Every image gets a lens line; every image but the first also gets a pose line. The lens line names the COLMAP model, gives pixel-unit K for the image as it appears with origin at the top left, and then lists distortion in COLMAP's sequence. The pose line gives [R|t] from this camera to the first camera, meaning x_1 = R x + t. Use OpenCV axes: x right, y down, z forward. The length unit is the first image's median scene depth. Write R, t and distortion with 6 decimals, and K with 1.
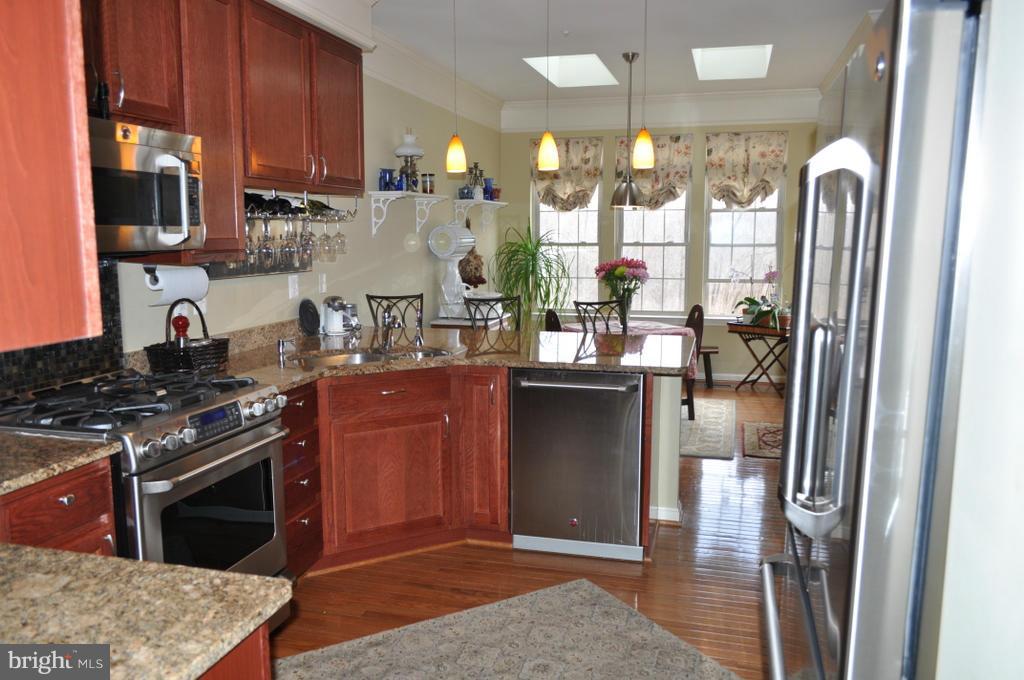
lens RADIAL K [[798.5, 0, 513.6], [0, 798.5, 343.4], [0, 0, 1]] dist [-0.003705, -0.004729]
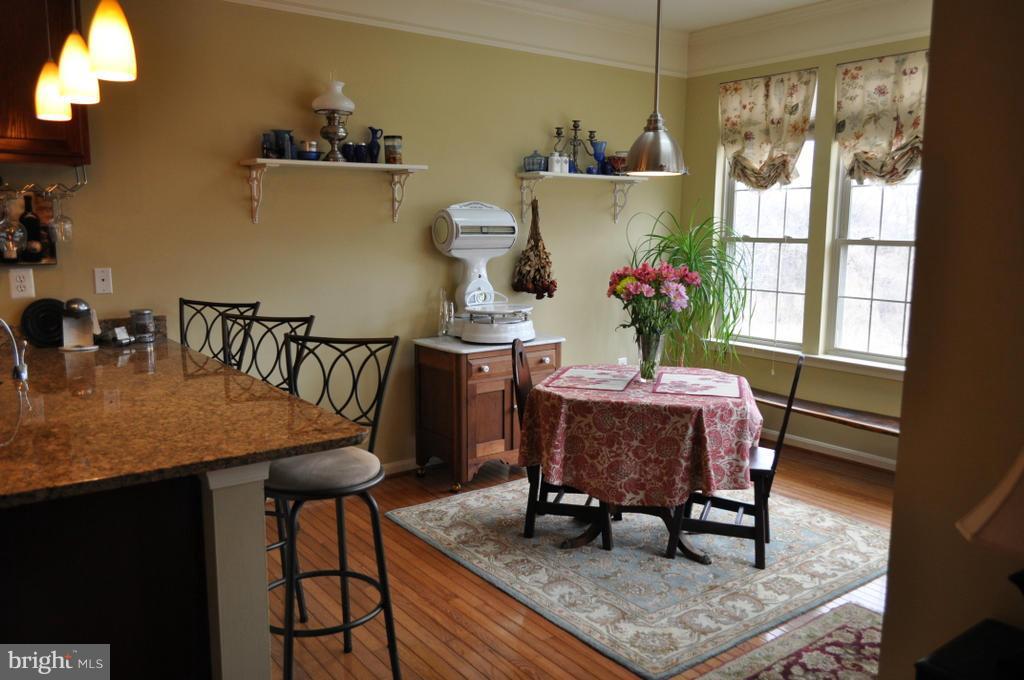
lens RADIAL K [[798.5, 0, 513.8], [0, 798.5, 342.9], [0, 0, 1]] dist [-0.003705, -0.004729]
pose [[0.791415, 0.099127, -0.603188, 0.318382], [-0.094332, 0.994749, 0.039706, -0.048449], [0.603956, 0.025476, 0.796610, 0.369484]]
